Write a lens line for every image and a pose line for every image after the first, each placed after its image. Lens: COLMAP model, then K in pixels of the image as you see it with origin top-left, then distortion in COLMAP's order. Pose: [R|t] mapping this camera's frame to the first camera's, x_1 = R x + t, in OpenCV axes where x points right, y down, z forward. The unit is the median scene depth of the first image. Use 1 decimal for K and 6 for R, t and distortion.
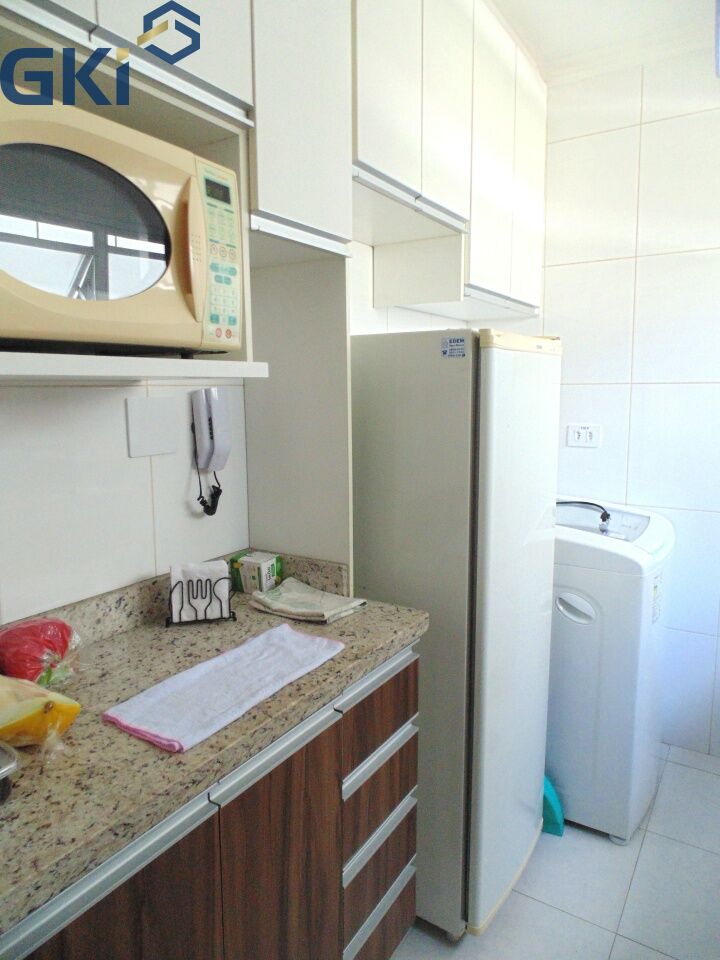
lens RADIAL K [[646.7, 0, 362.5], [0, 646.7, 473.8], [0, 0, 1]] dist [-0.004220, 0.001716]
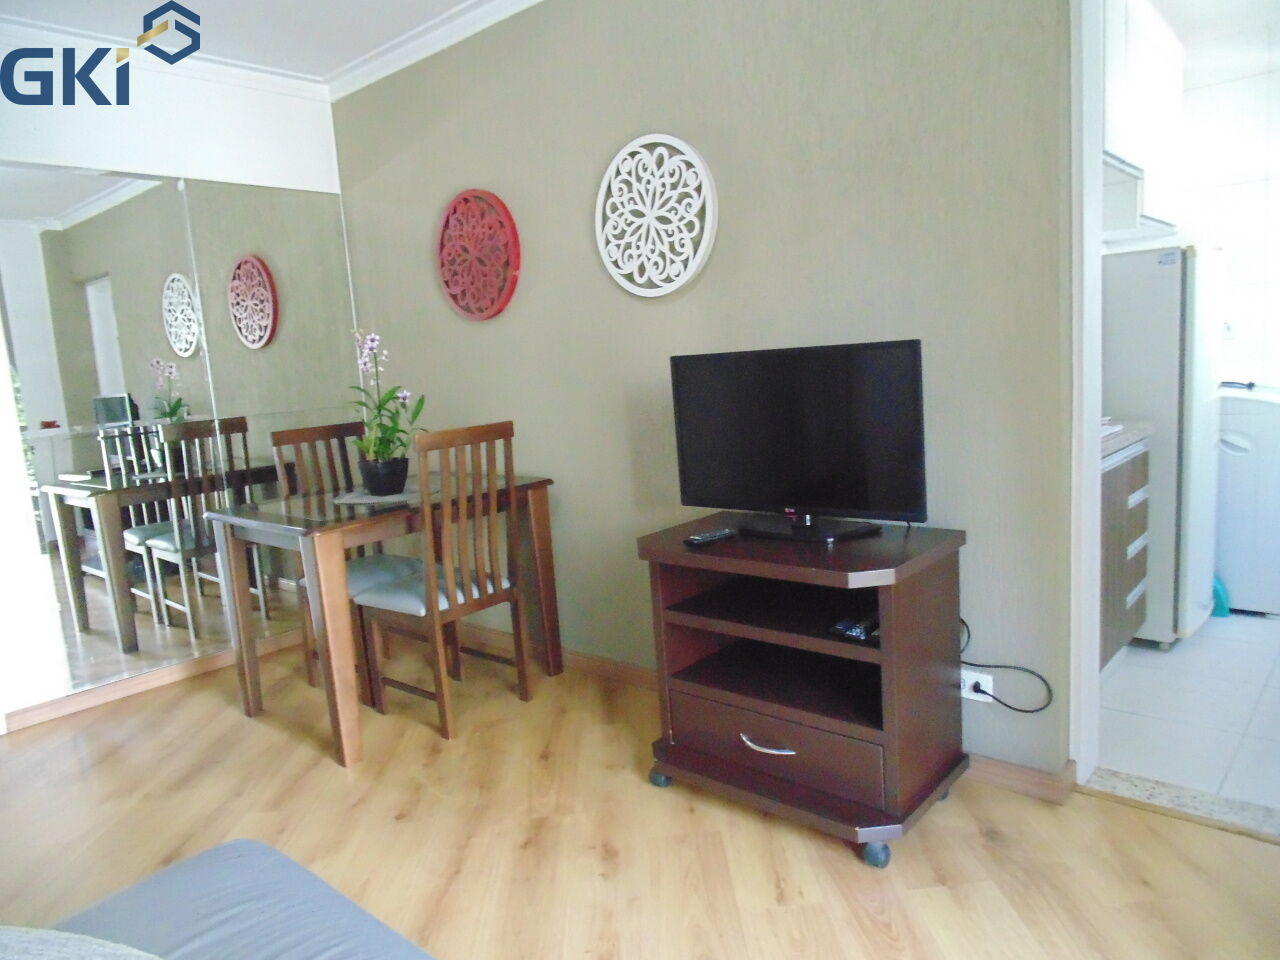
lens RADIAL K [[862.3, 0, 640.0], [0, 862.3, 480.0], [0, 0, 1]] dist [-0.004220, 0.001716]
pose [[0.985493, -0.037010, -0.165634, -0.624703], [0.039694, 0.999128, 0.012921, 0.211009], [0.165011, -0.019308, 0.986103, -1.027413]]
